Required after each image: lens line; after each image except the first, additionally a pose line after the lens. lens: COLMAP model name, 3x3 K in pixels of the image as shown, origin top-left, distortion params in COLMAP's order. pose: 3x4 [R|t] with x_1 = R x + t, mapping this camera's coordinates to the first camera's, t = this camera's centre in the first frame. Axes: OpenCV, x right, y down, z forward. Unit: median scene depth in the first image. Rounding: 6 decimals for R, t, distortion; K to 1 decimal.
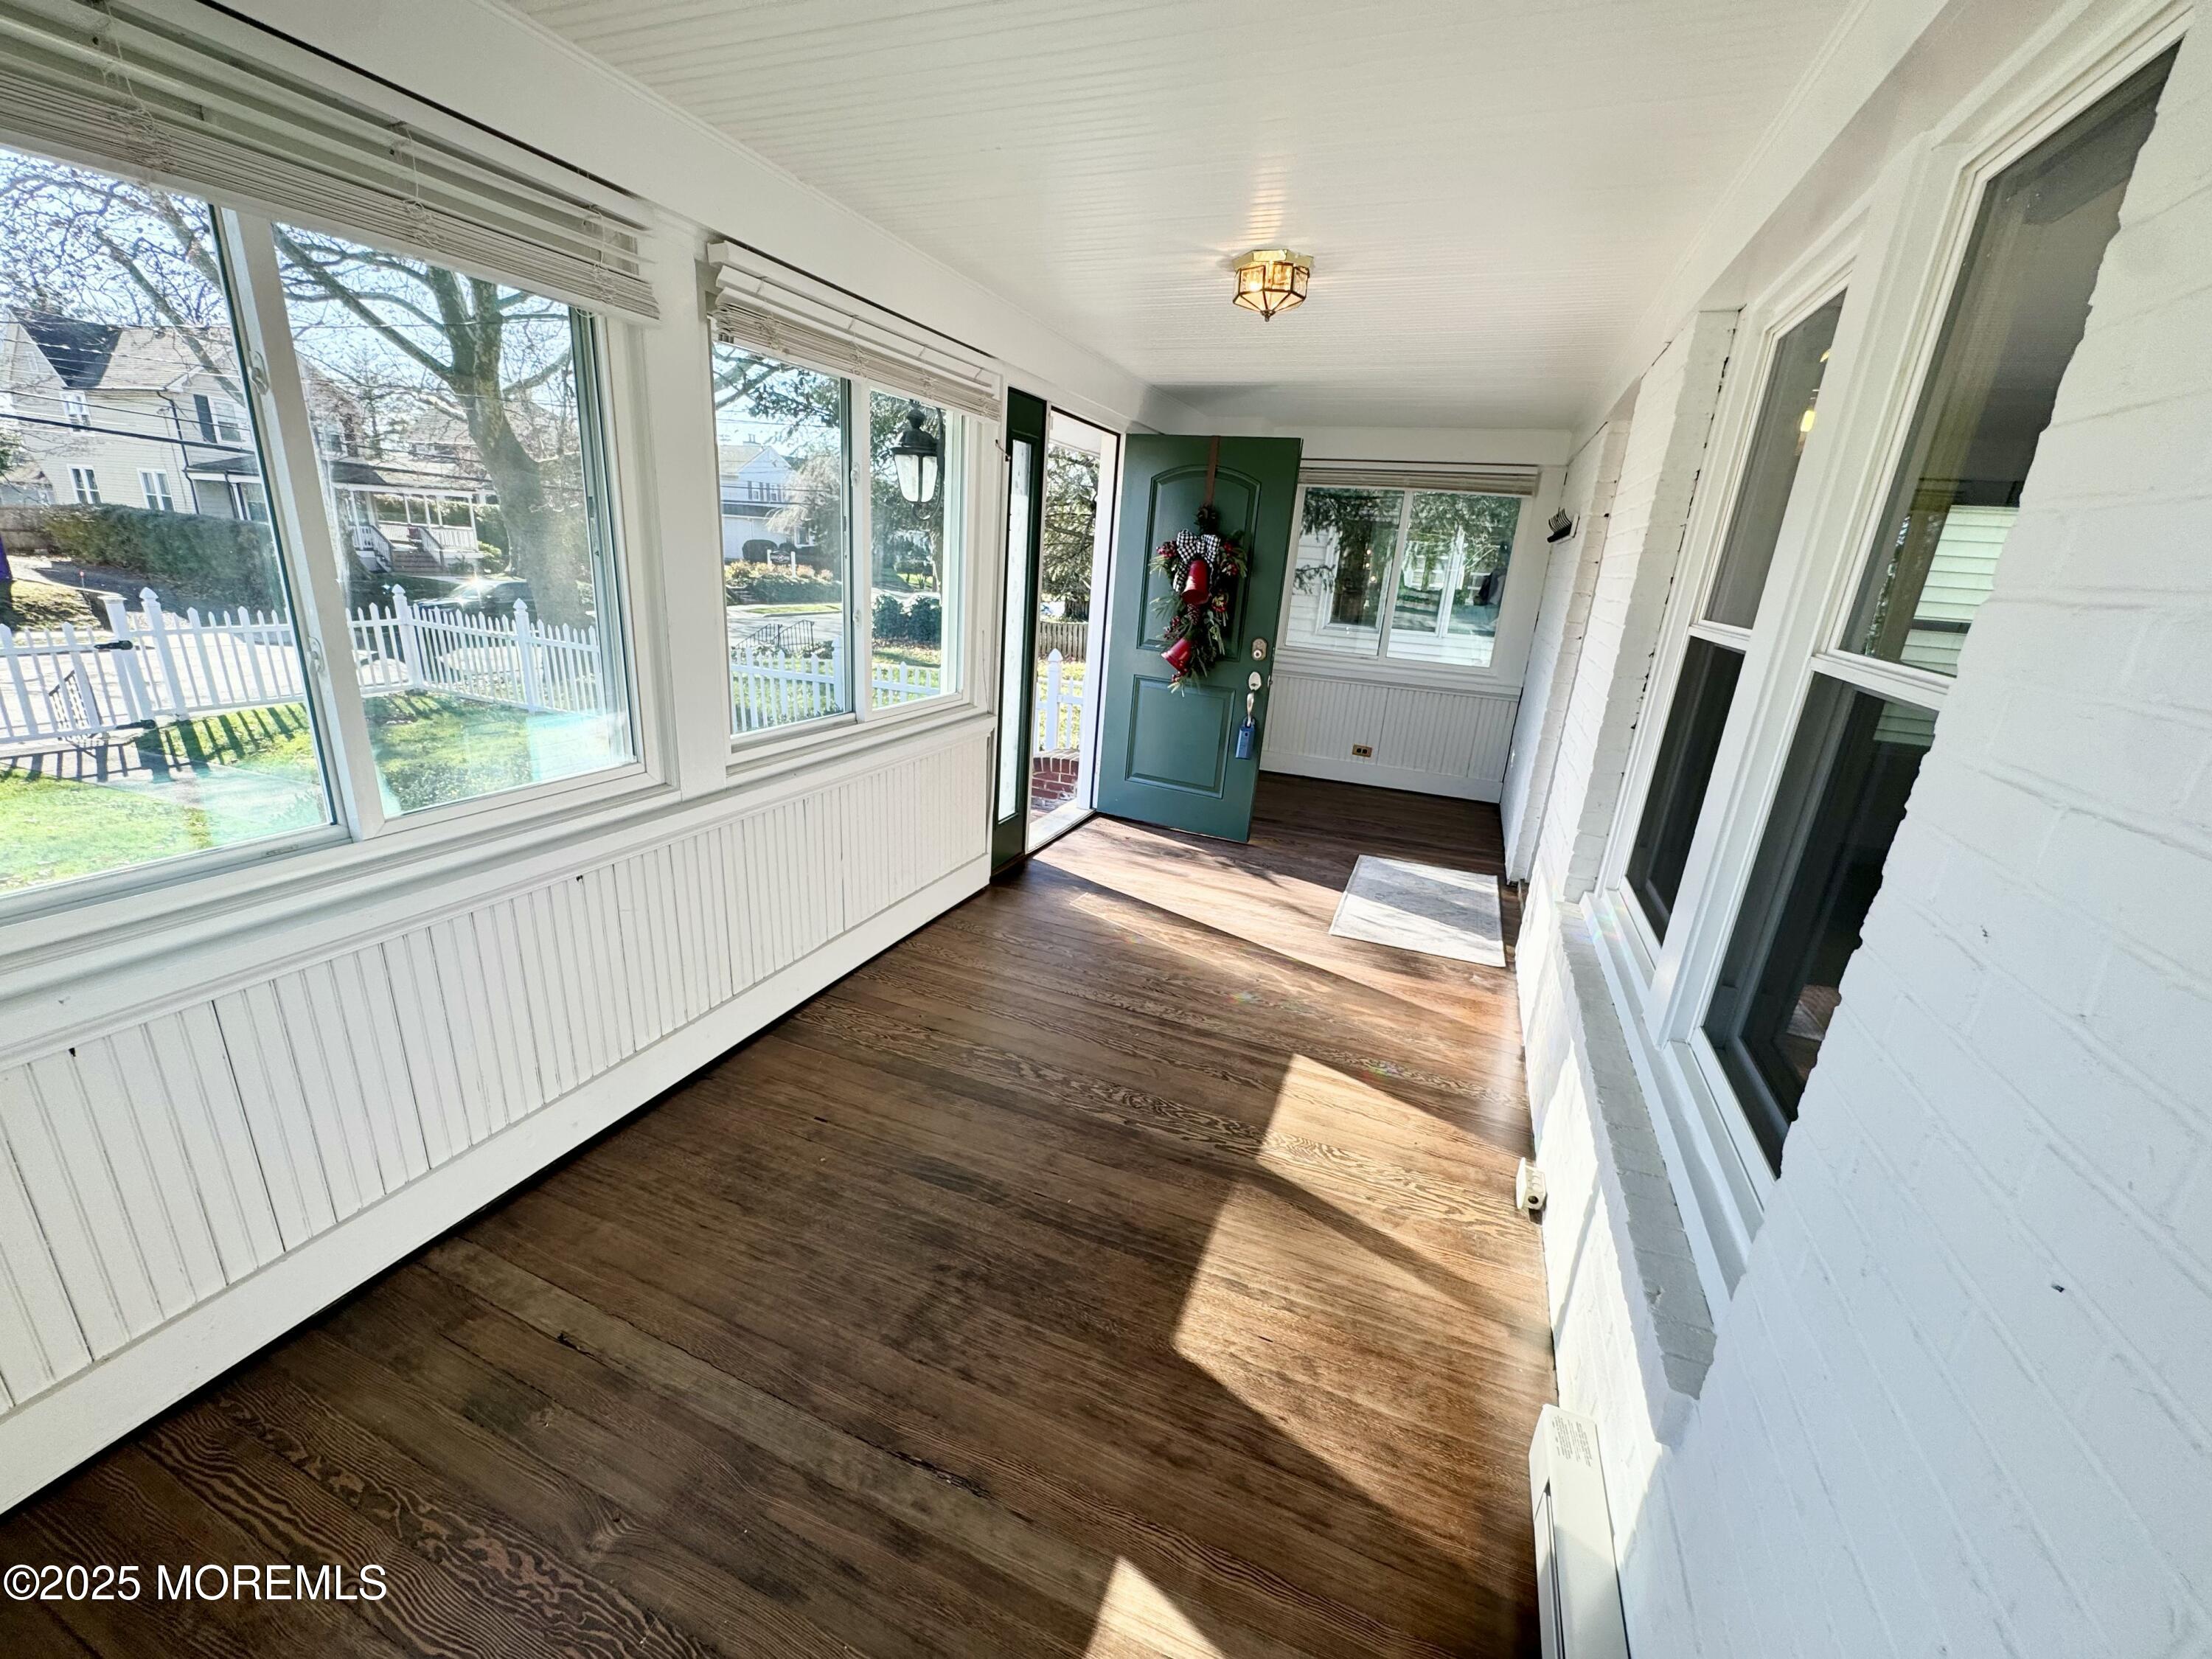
lens RADIAL K [[882.8, 0, 1100.0], [0, 882.8, 832.5], [0, 0, 1]] dist [-0.002775, -0.000074]
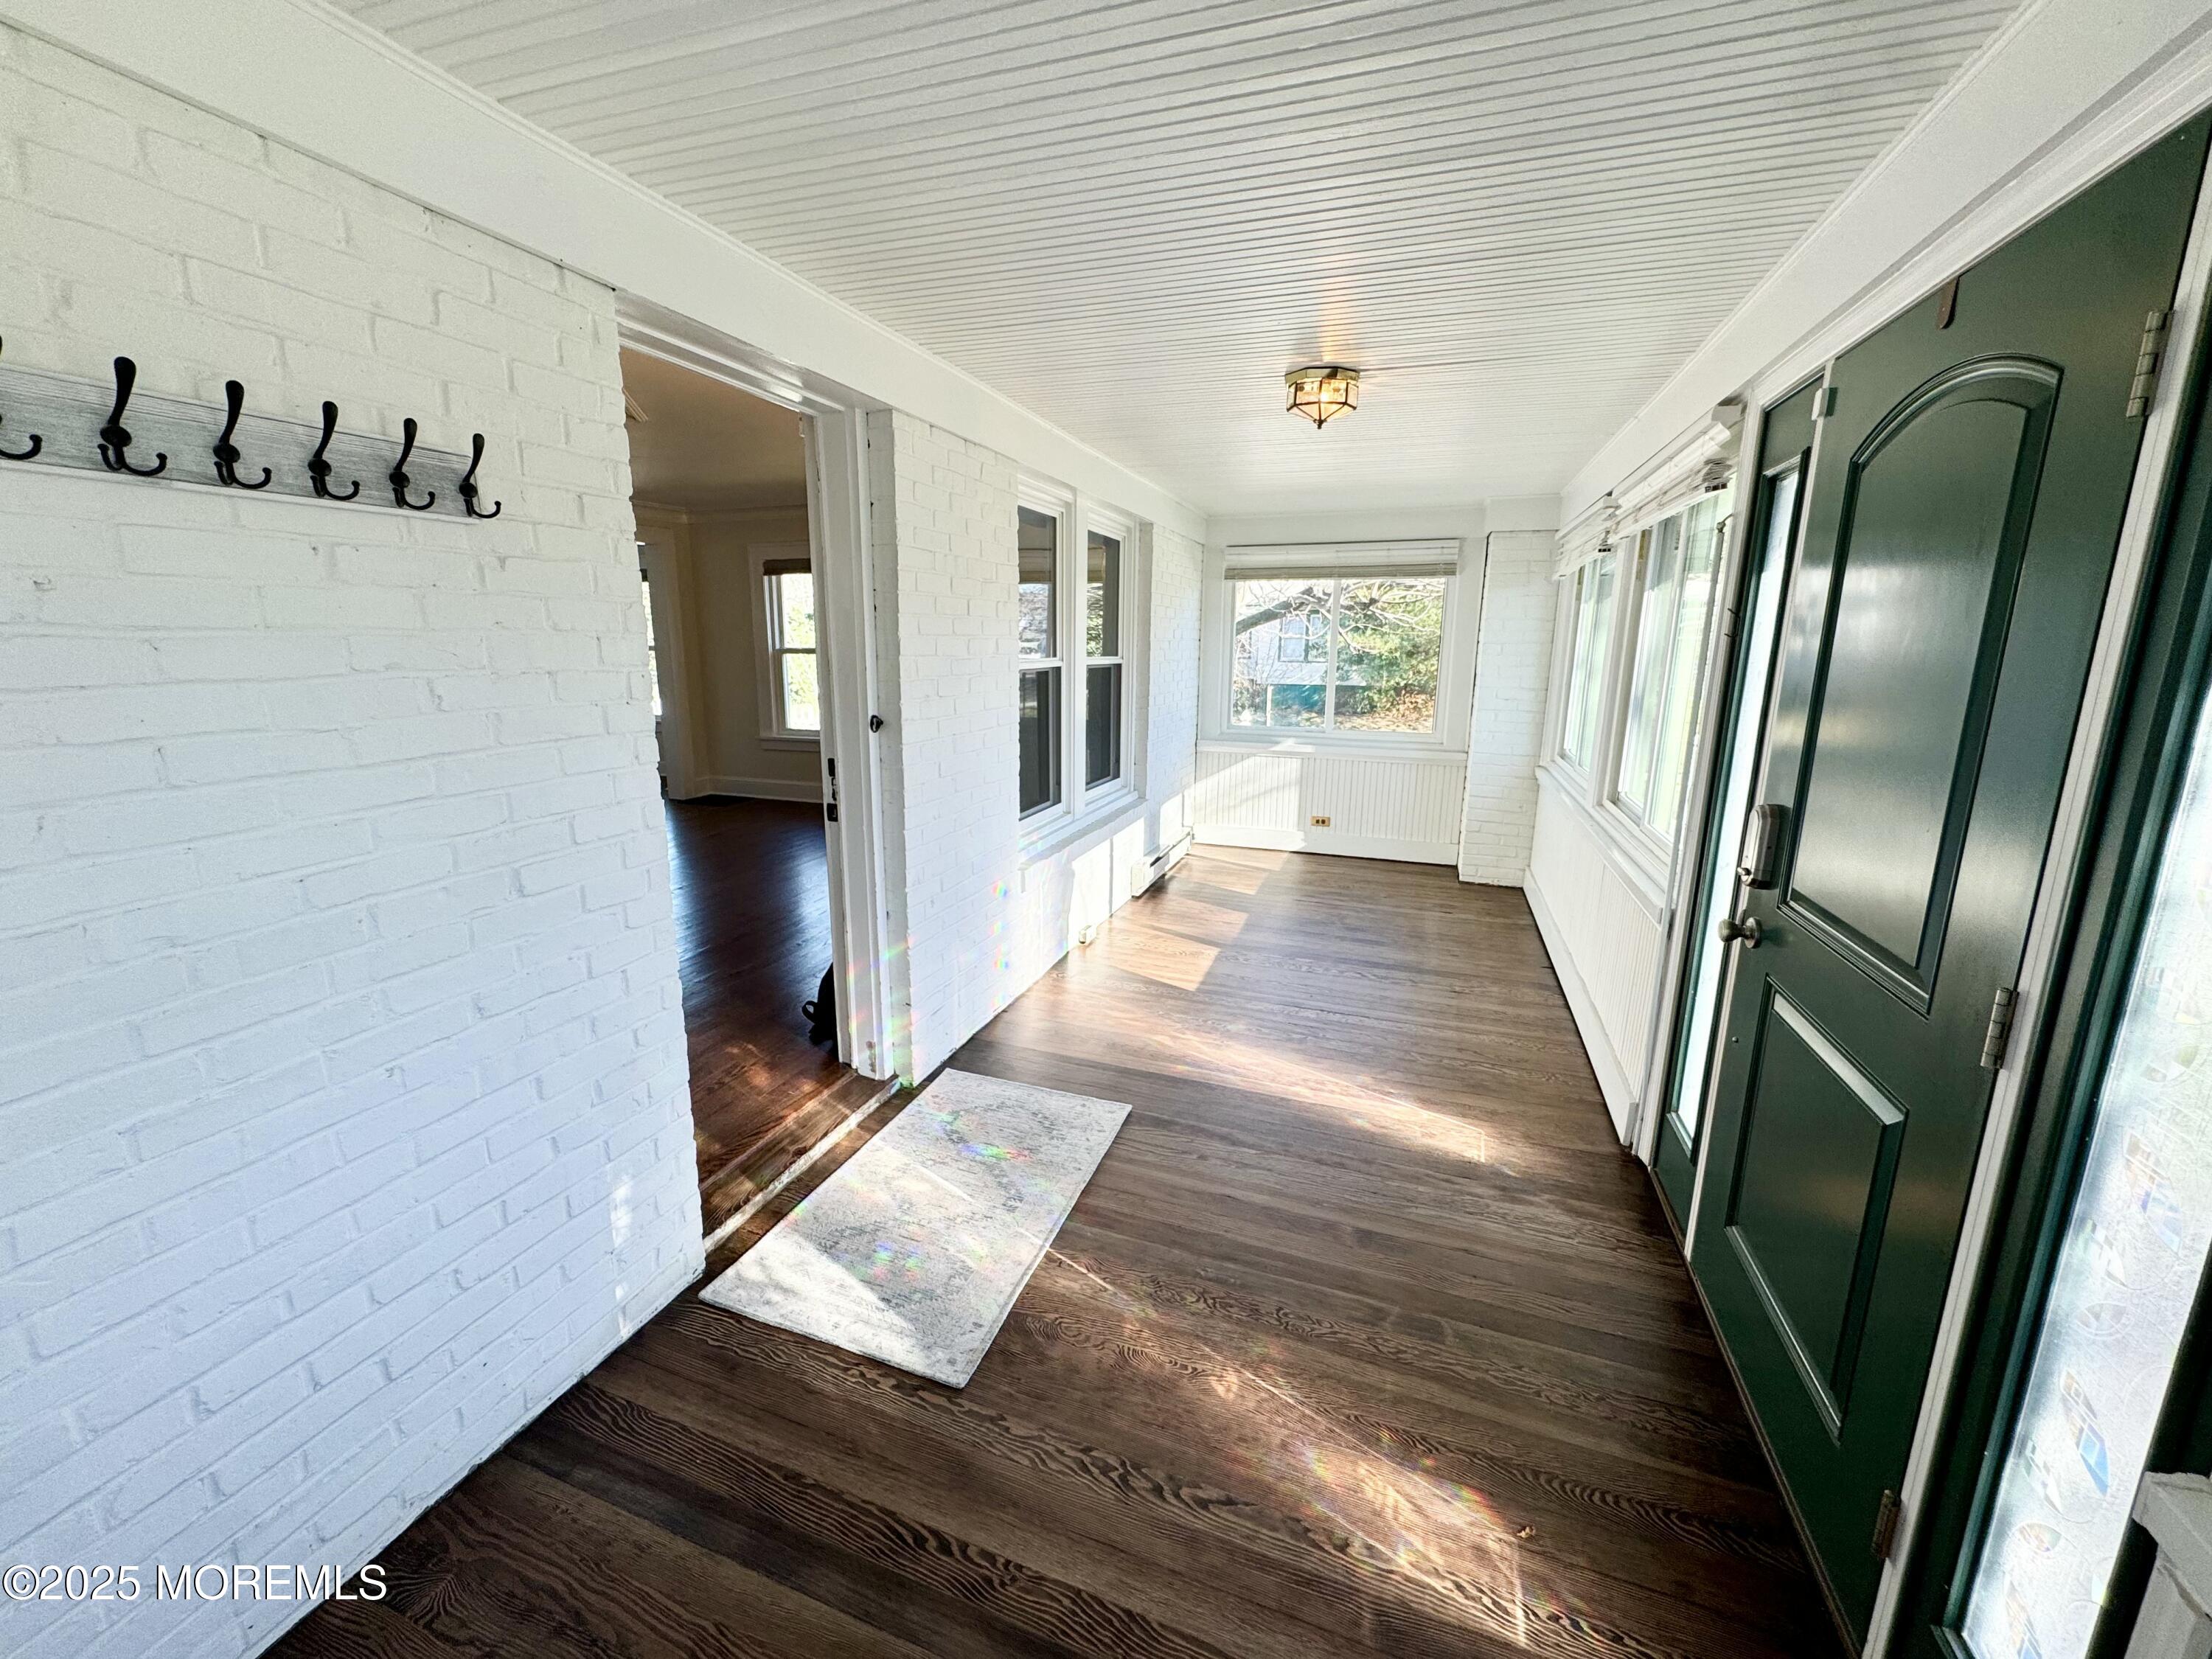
lens RADIAL K [[882.8, 0, 1102.6], [0, 882.8, 826.9], [0, 0, 1]] dist [-0.002775, -0.000074]
pose [[-0.996524, -0.058692, -0.059128, 0.529263], [-0.080334, 0.864987, 0.495322, -0.738078], [0.022073, 0.498350, -0.866695, 2.371340]]
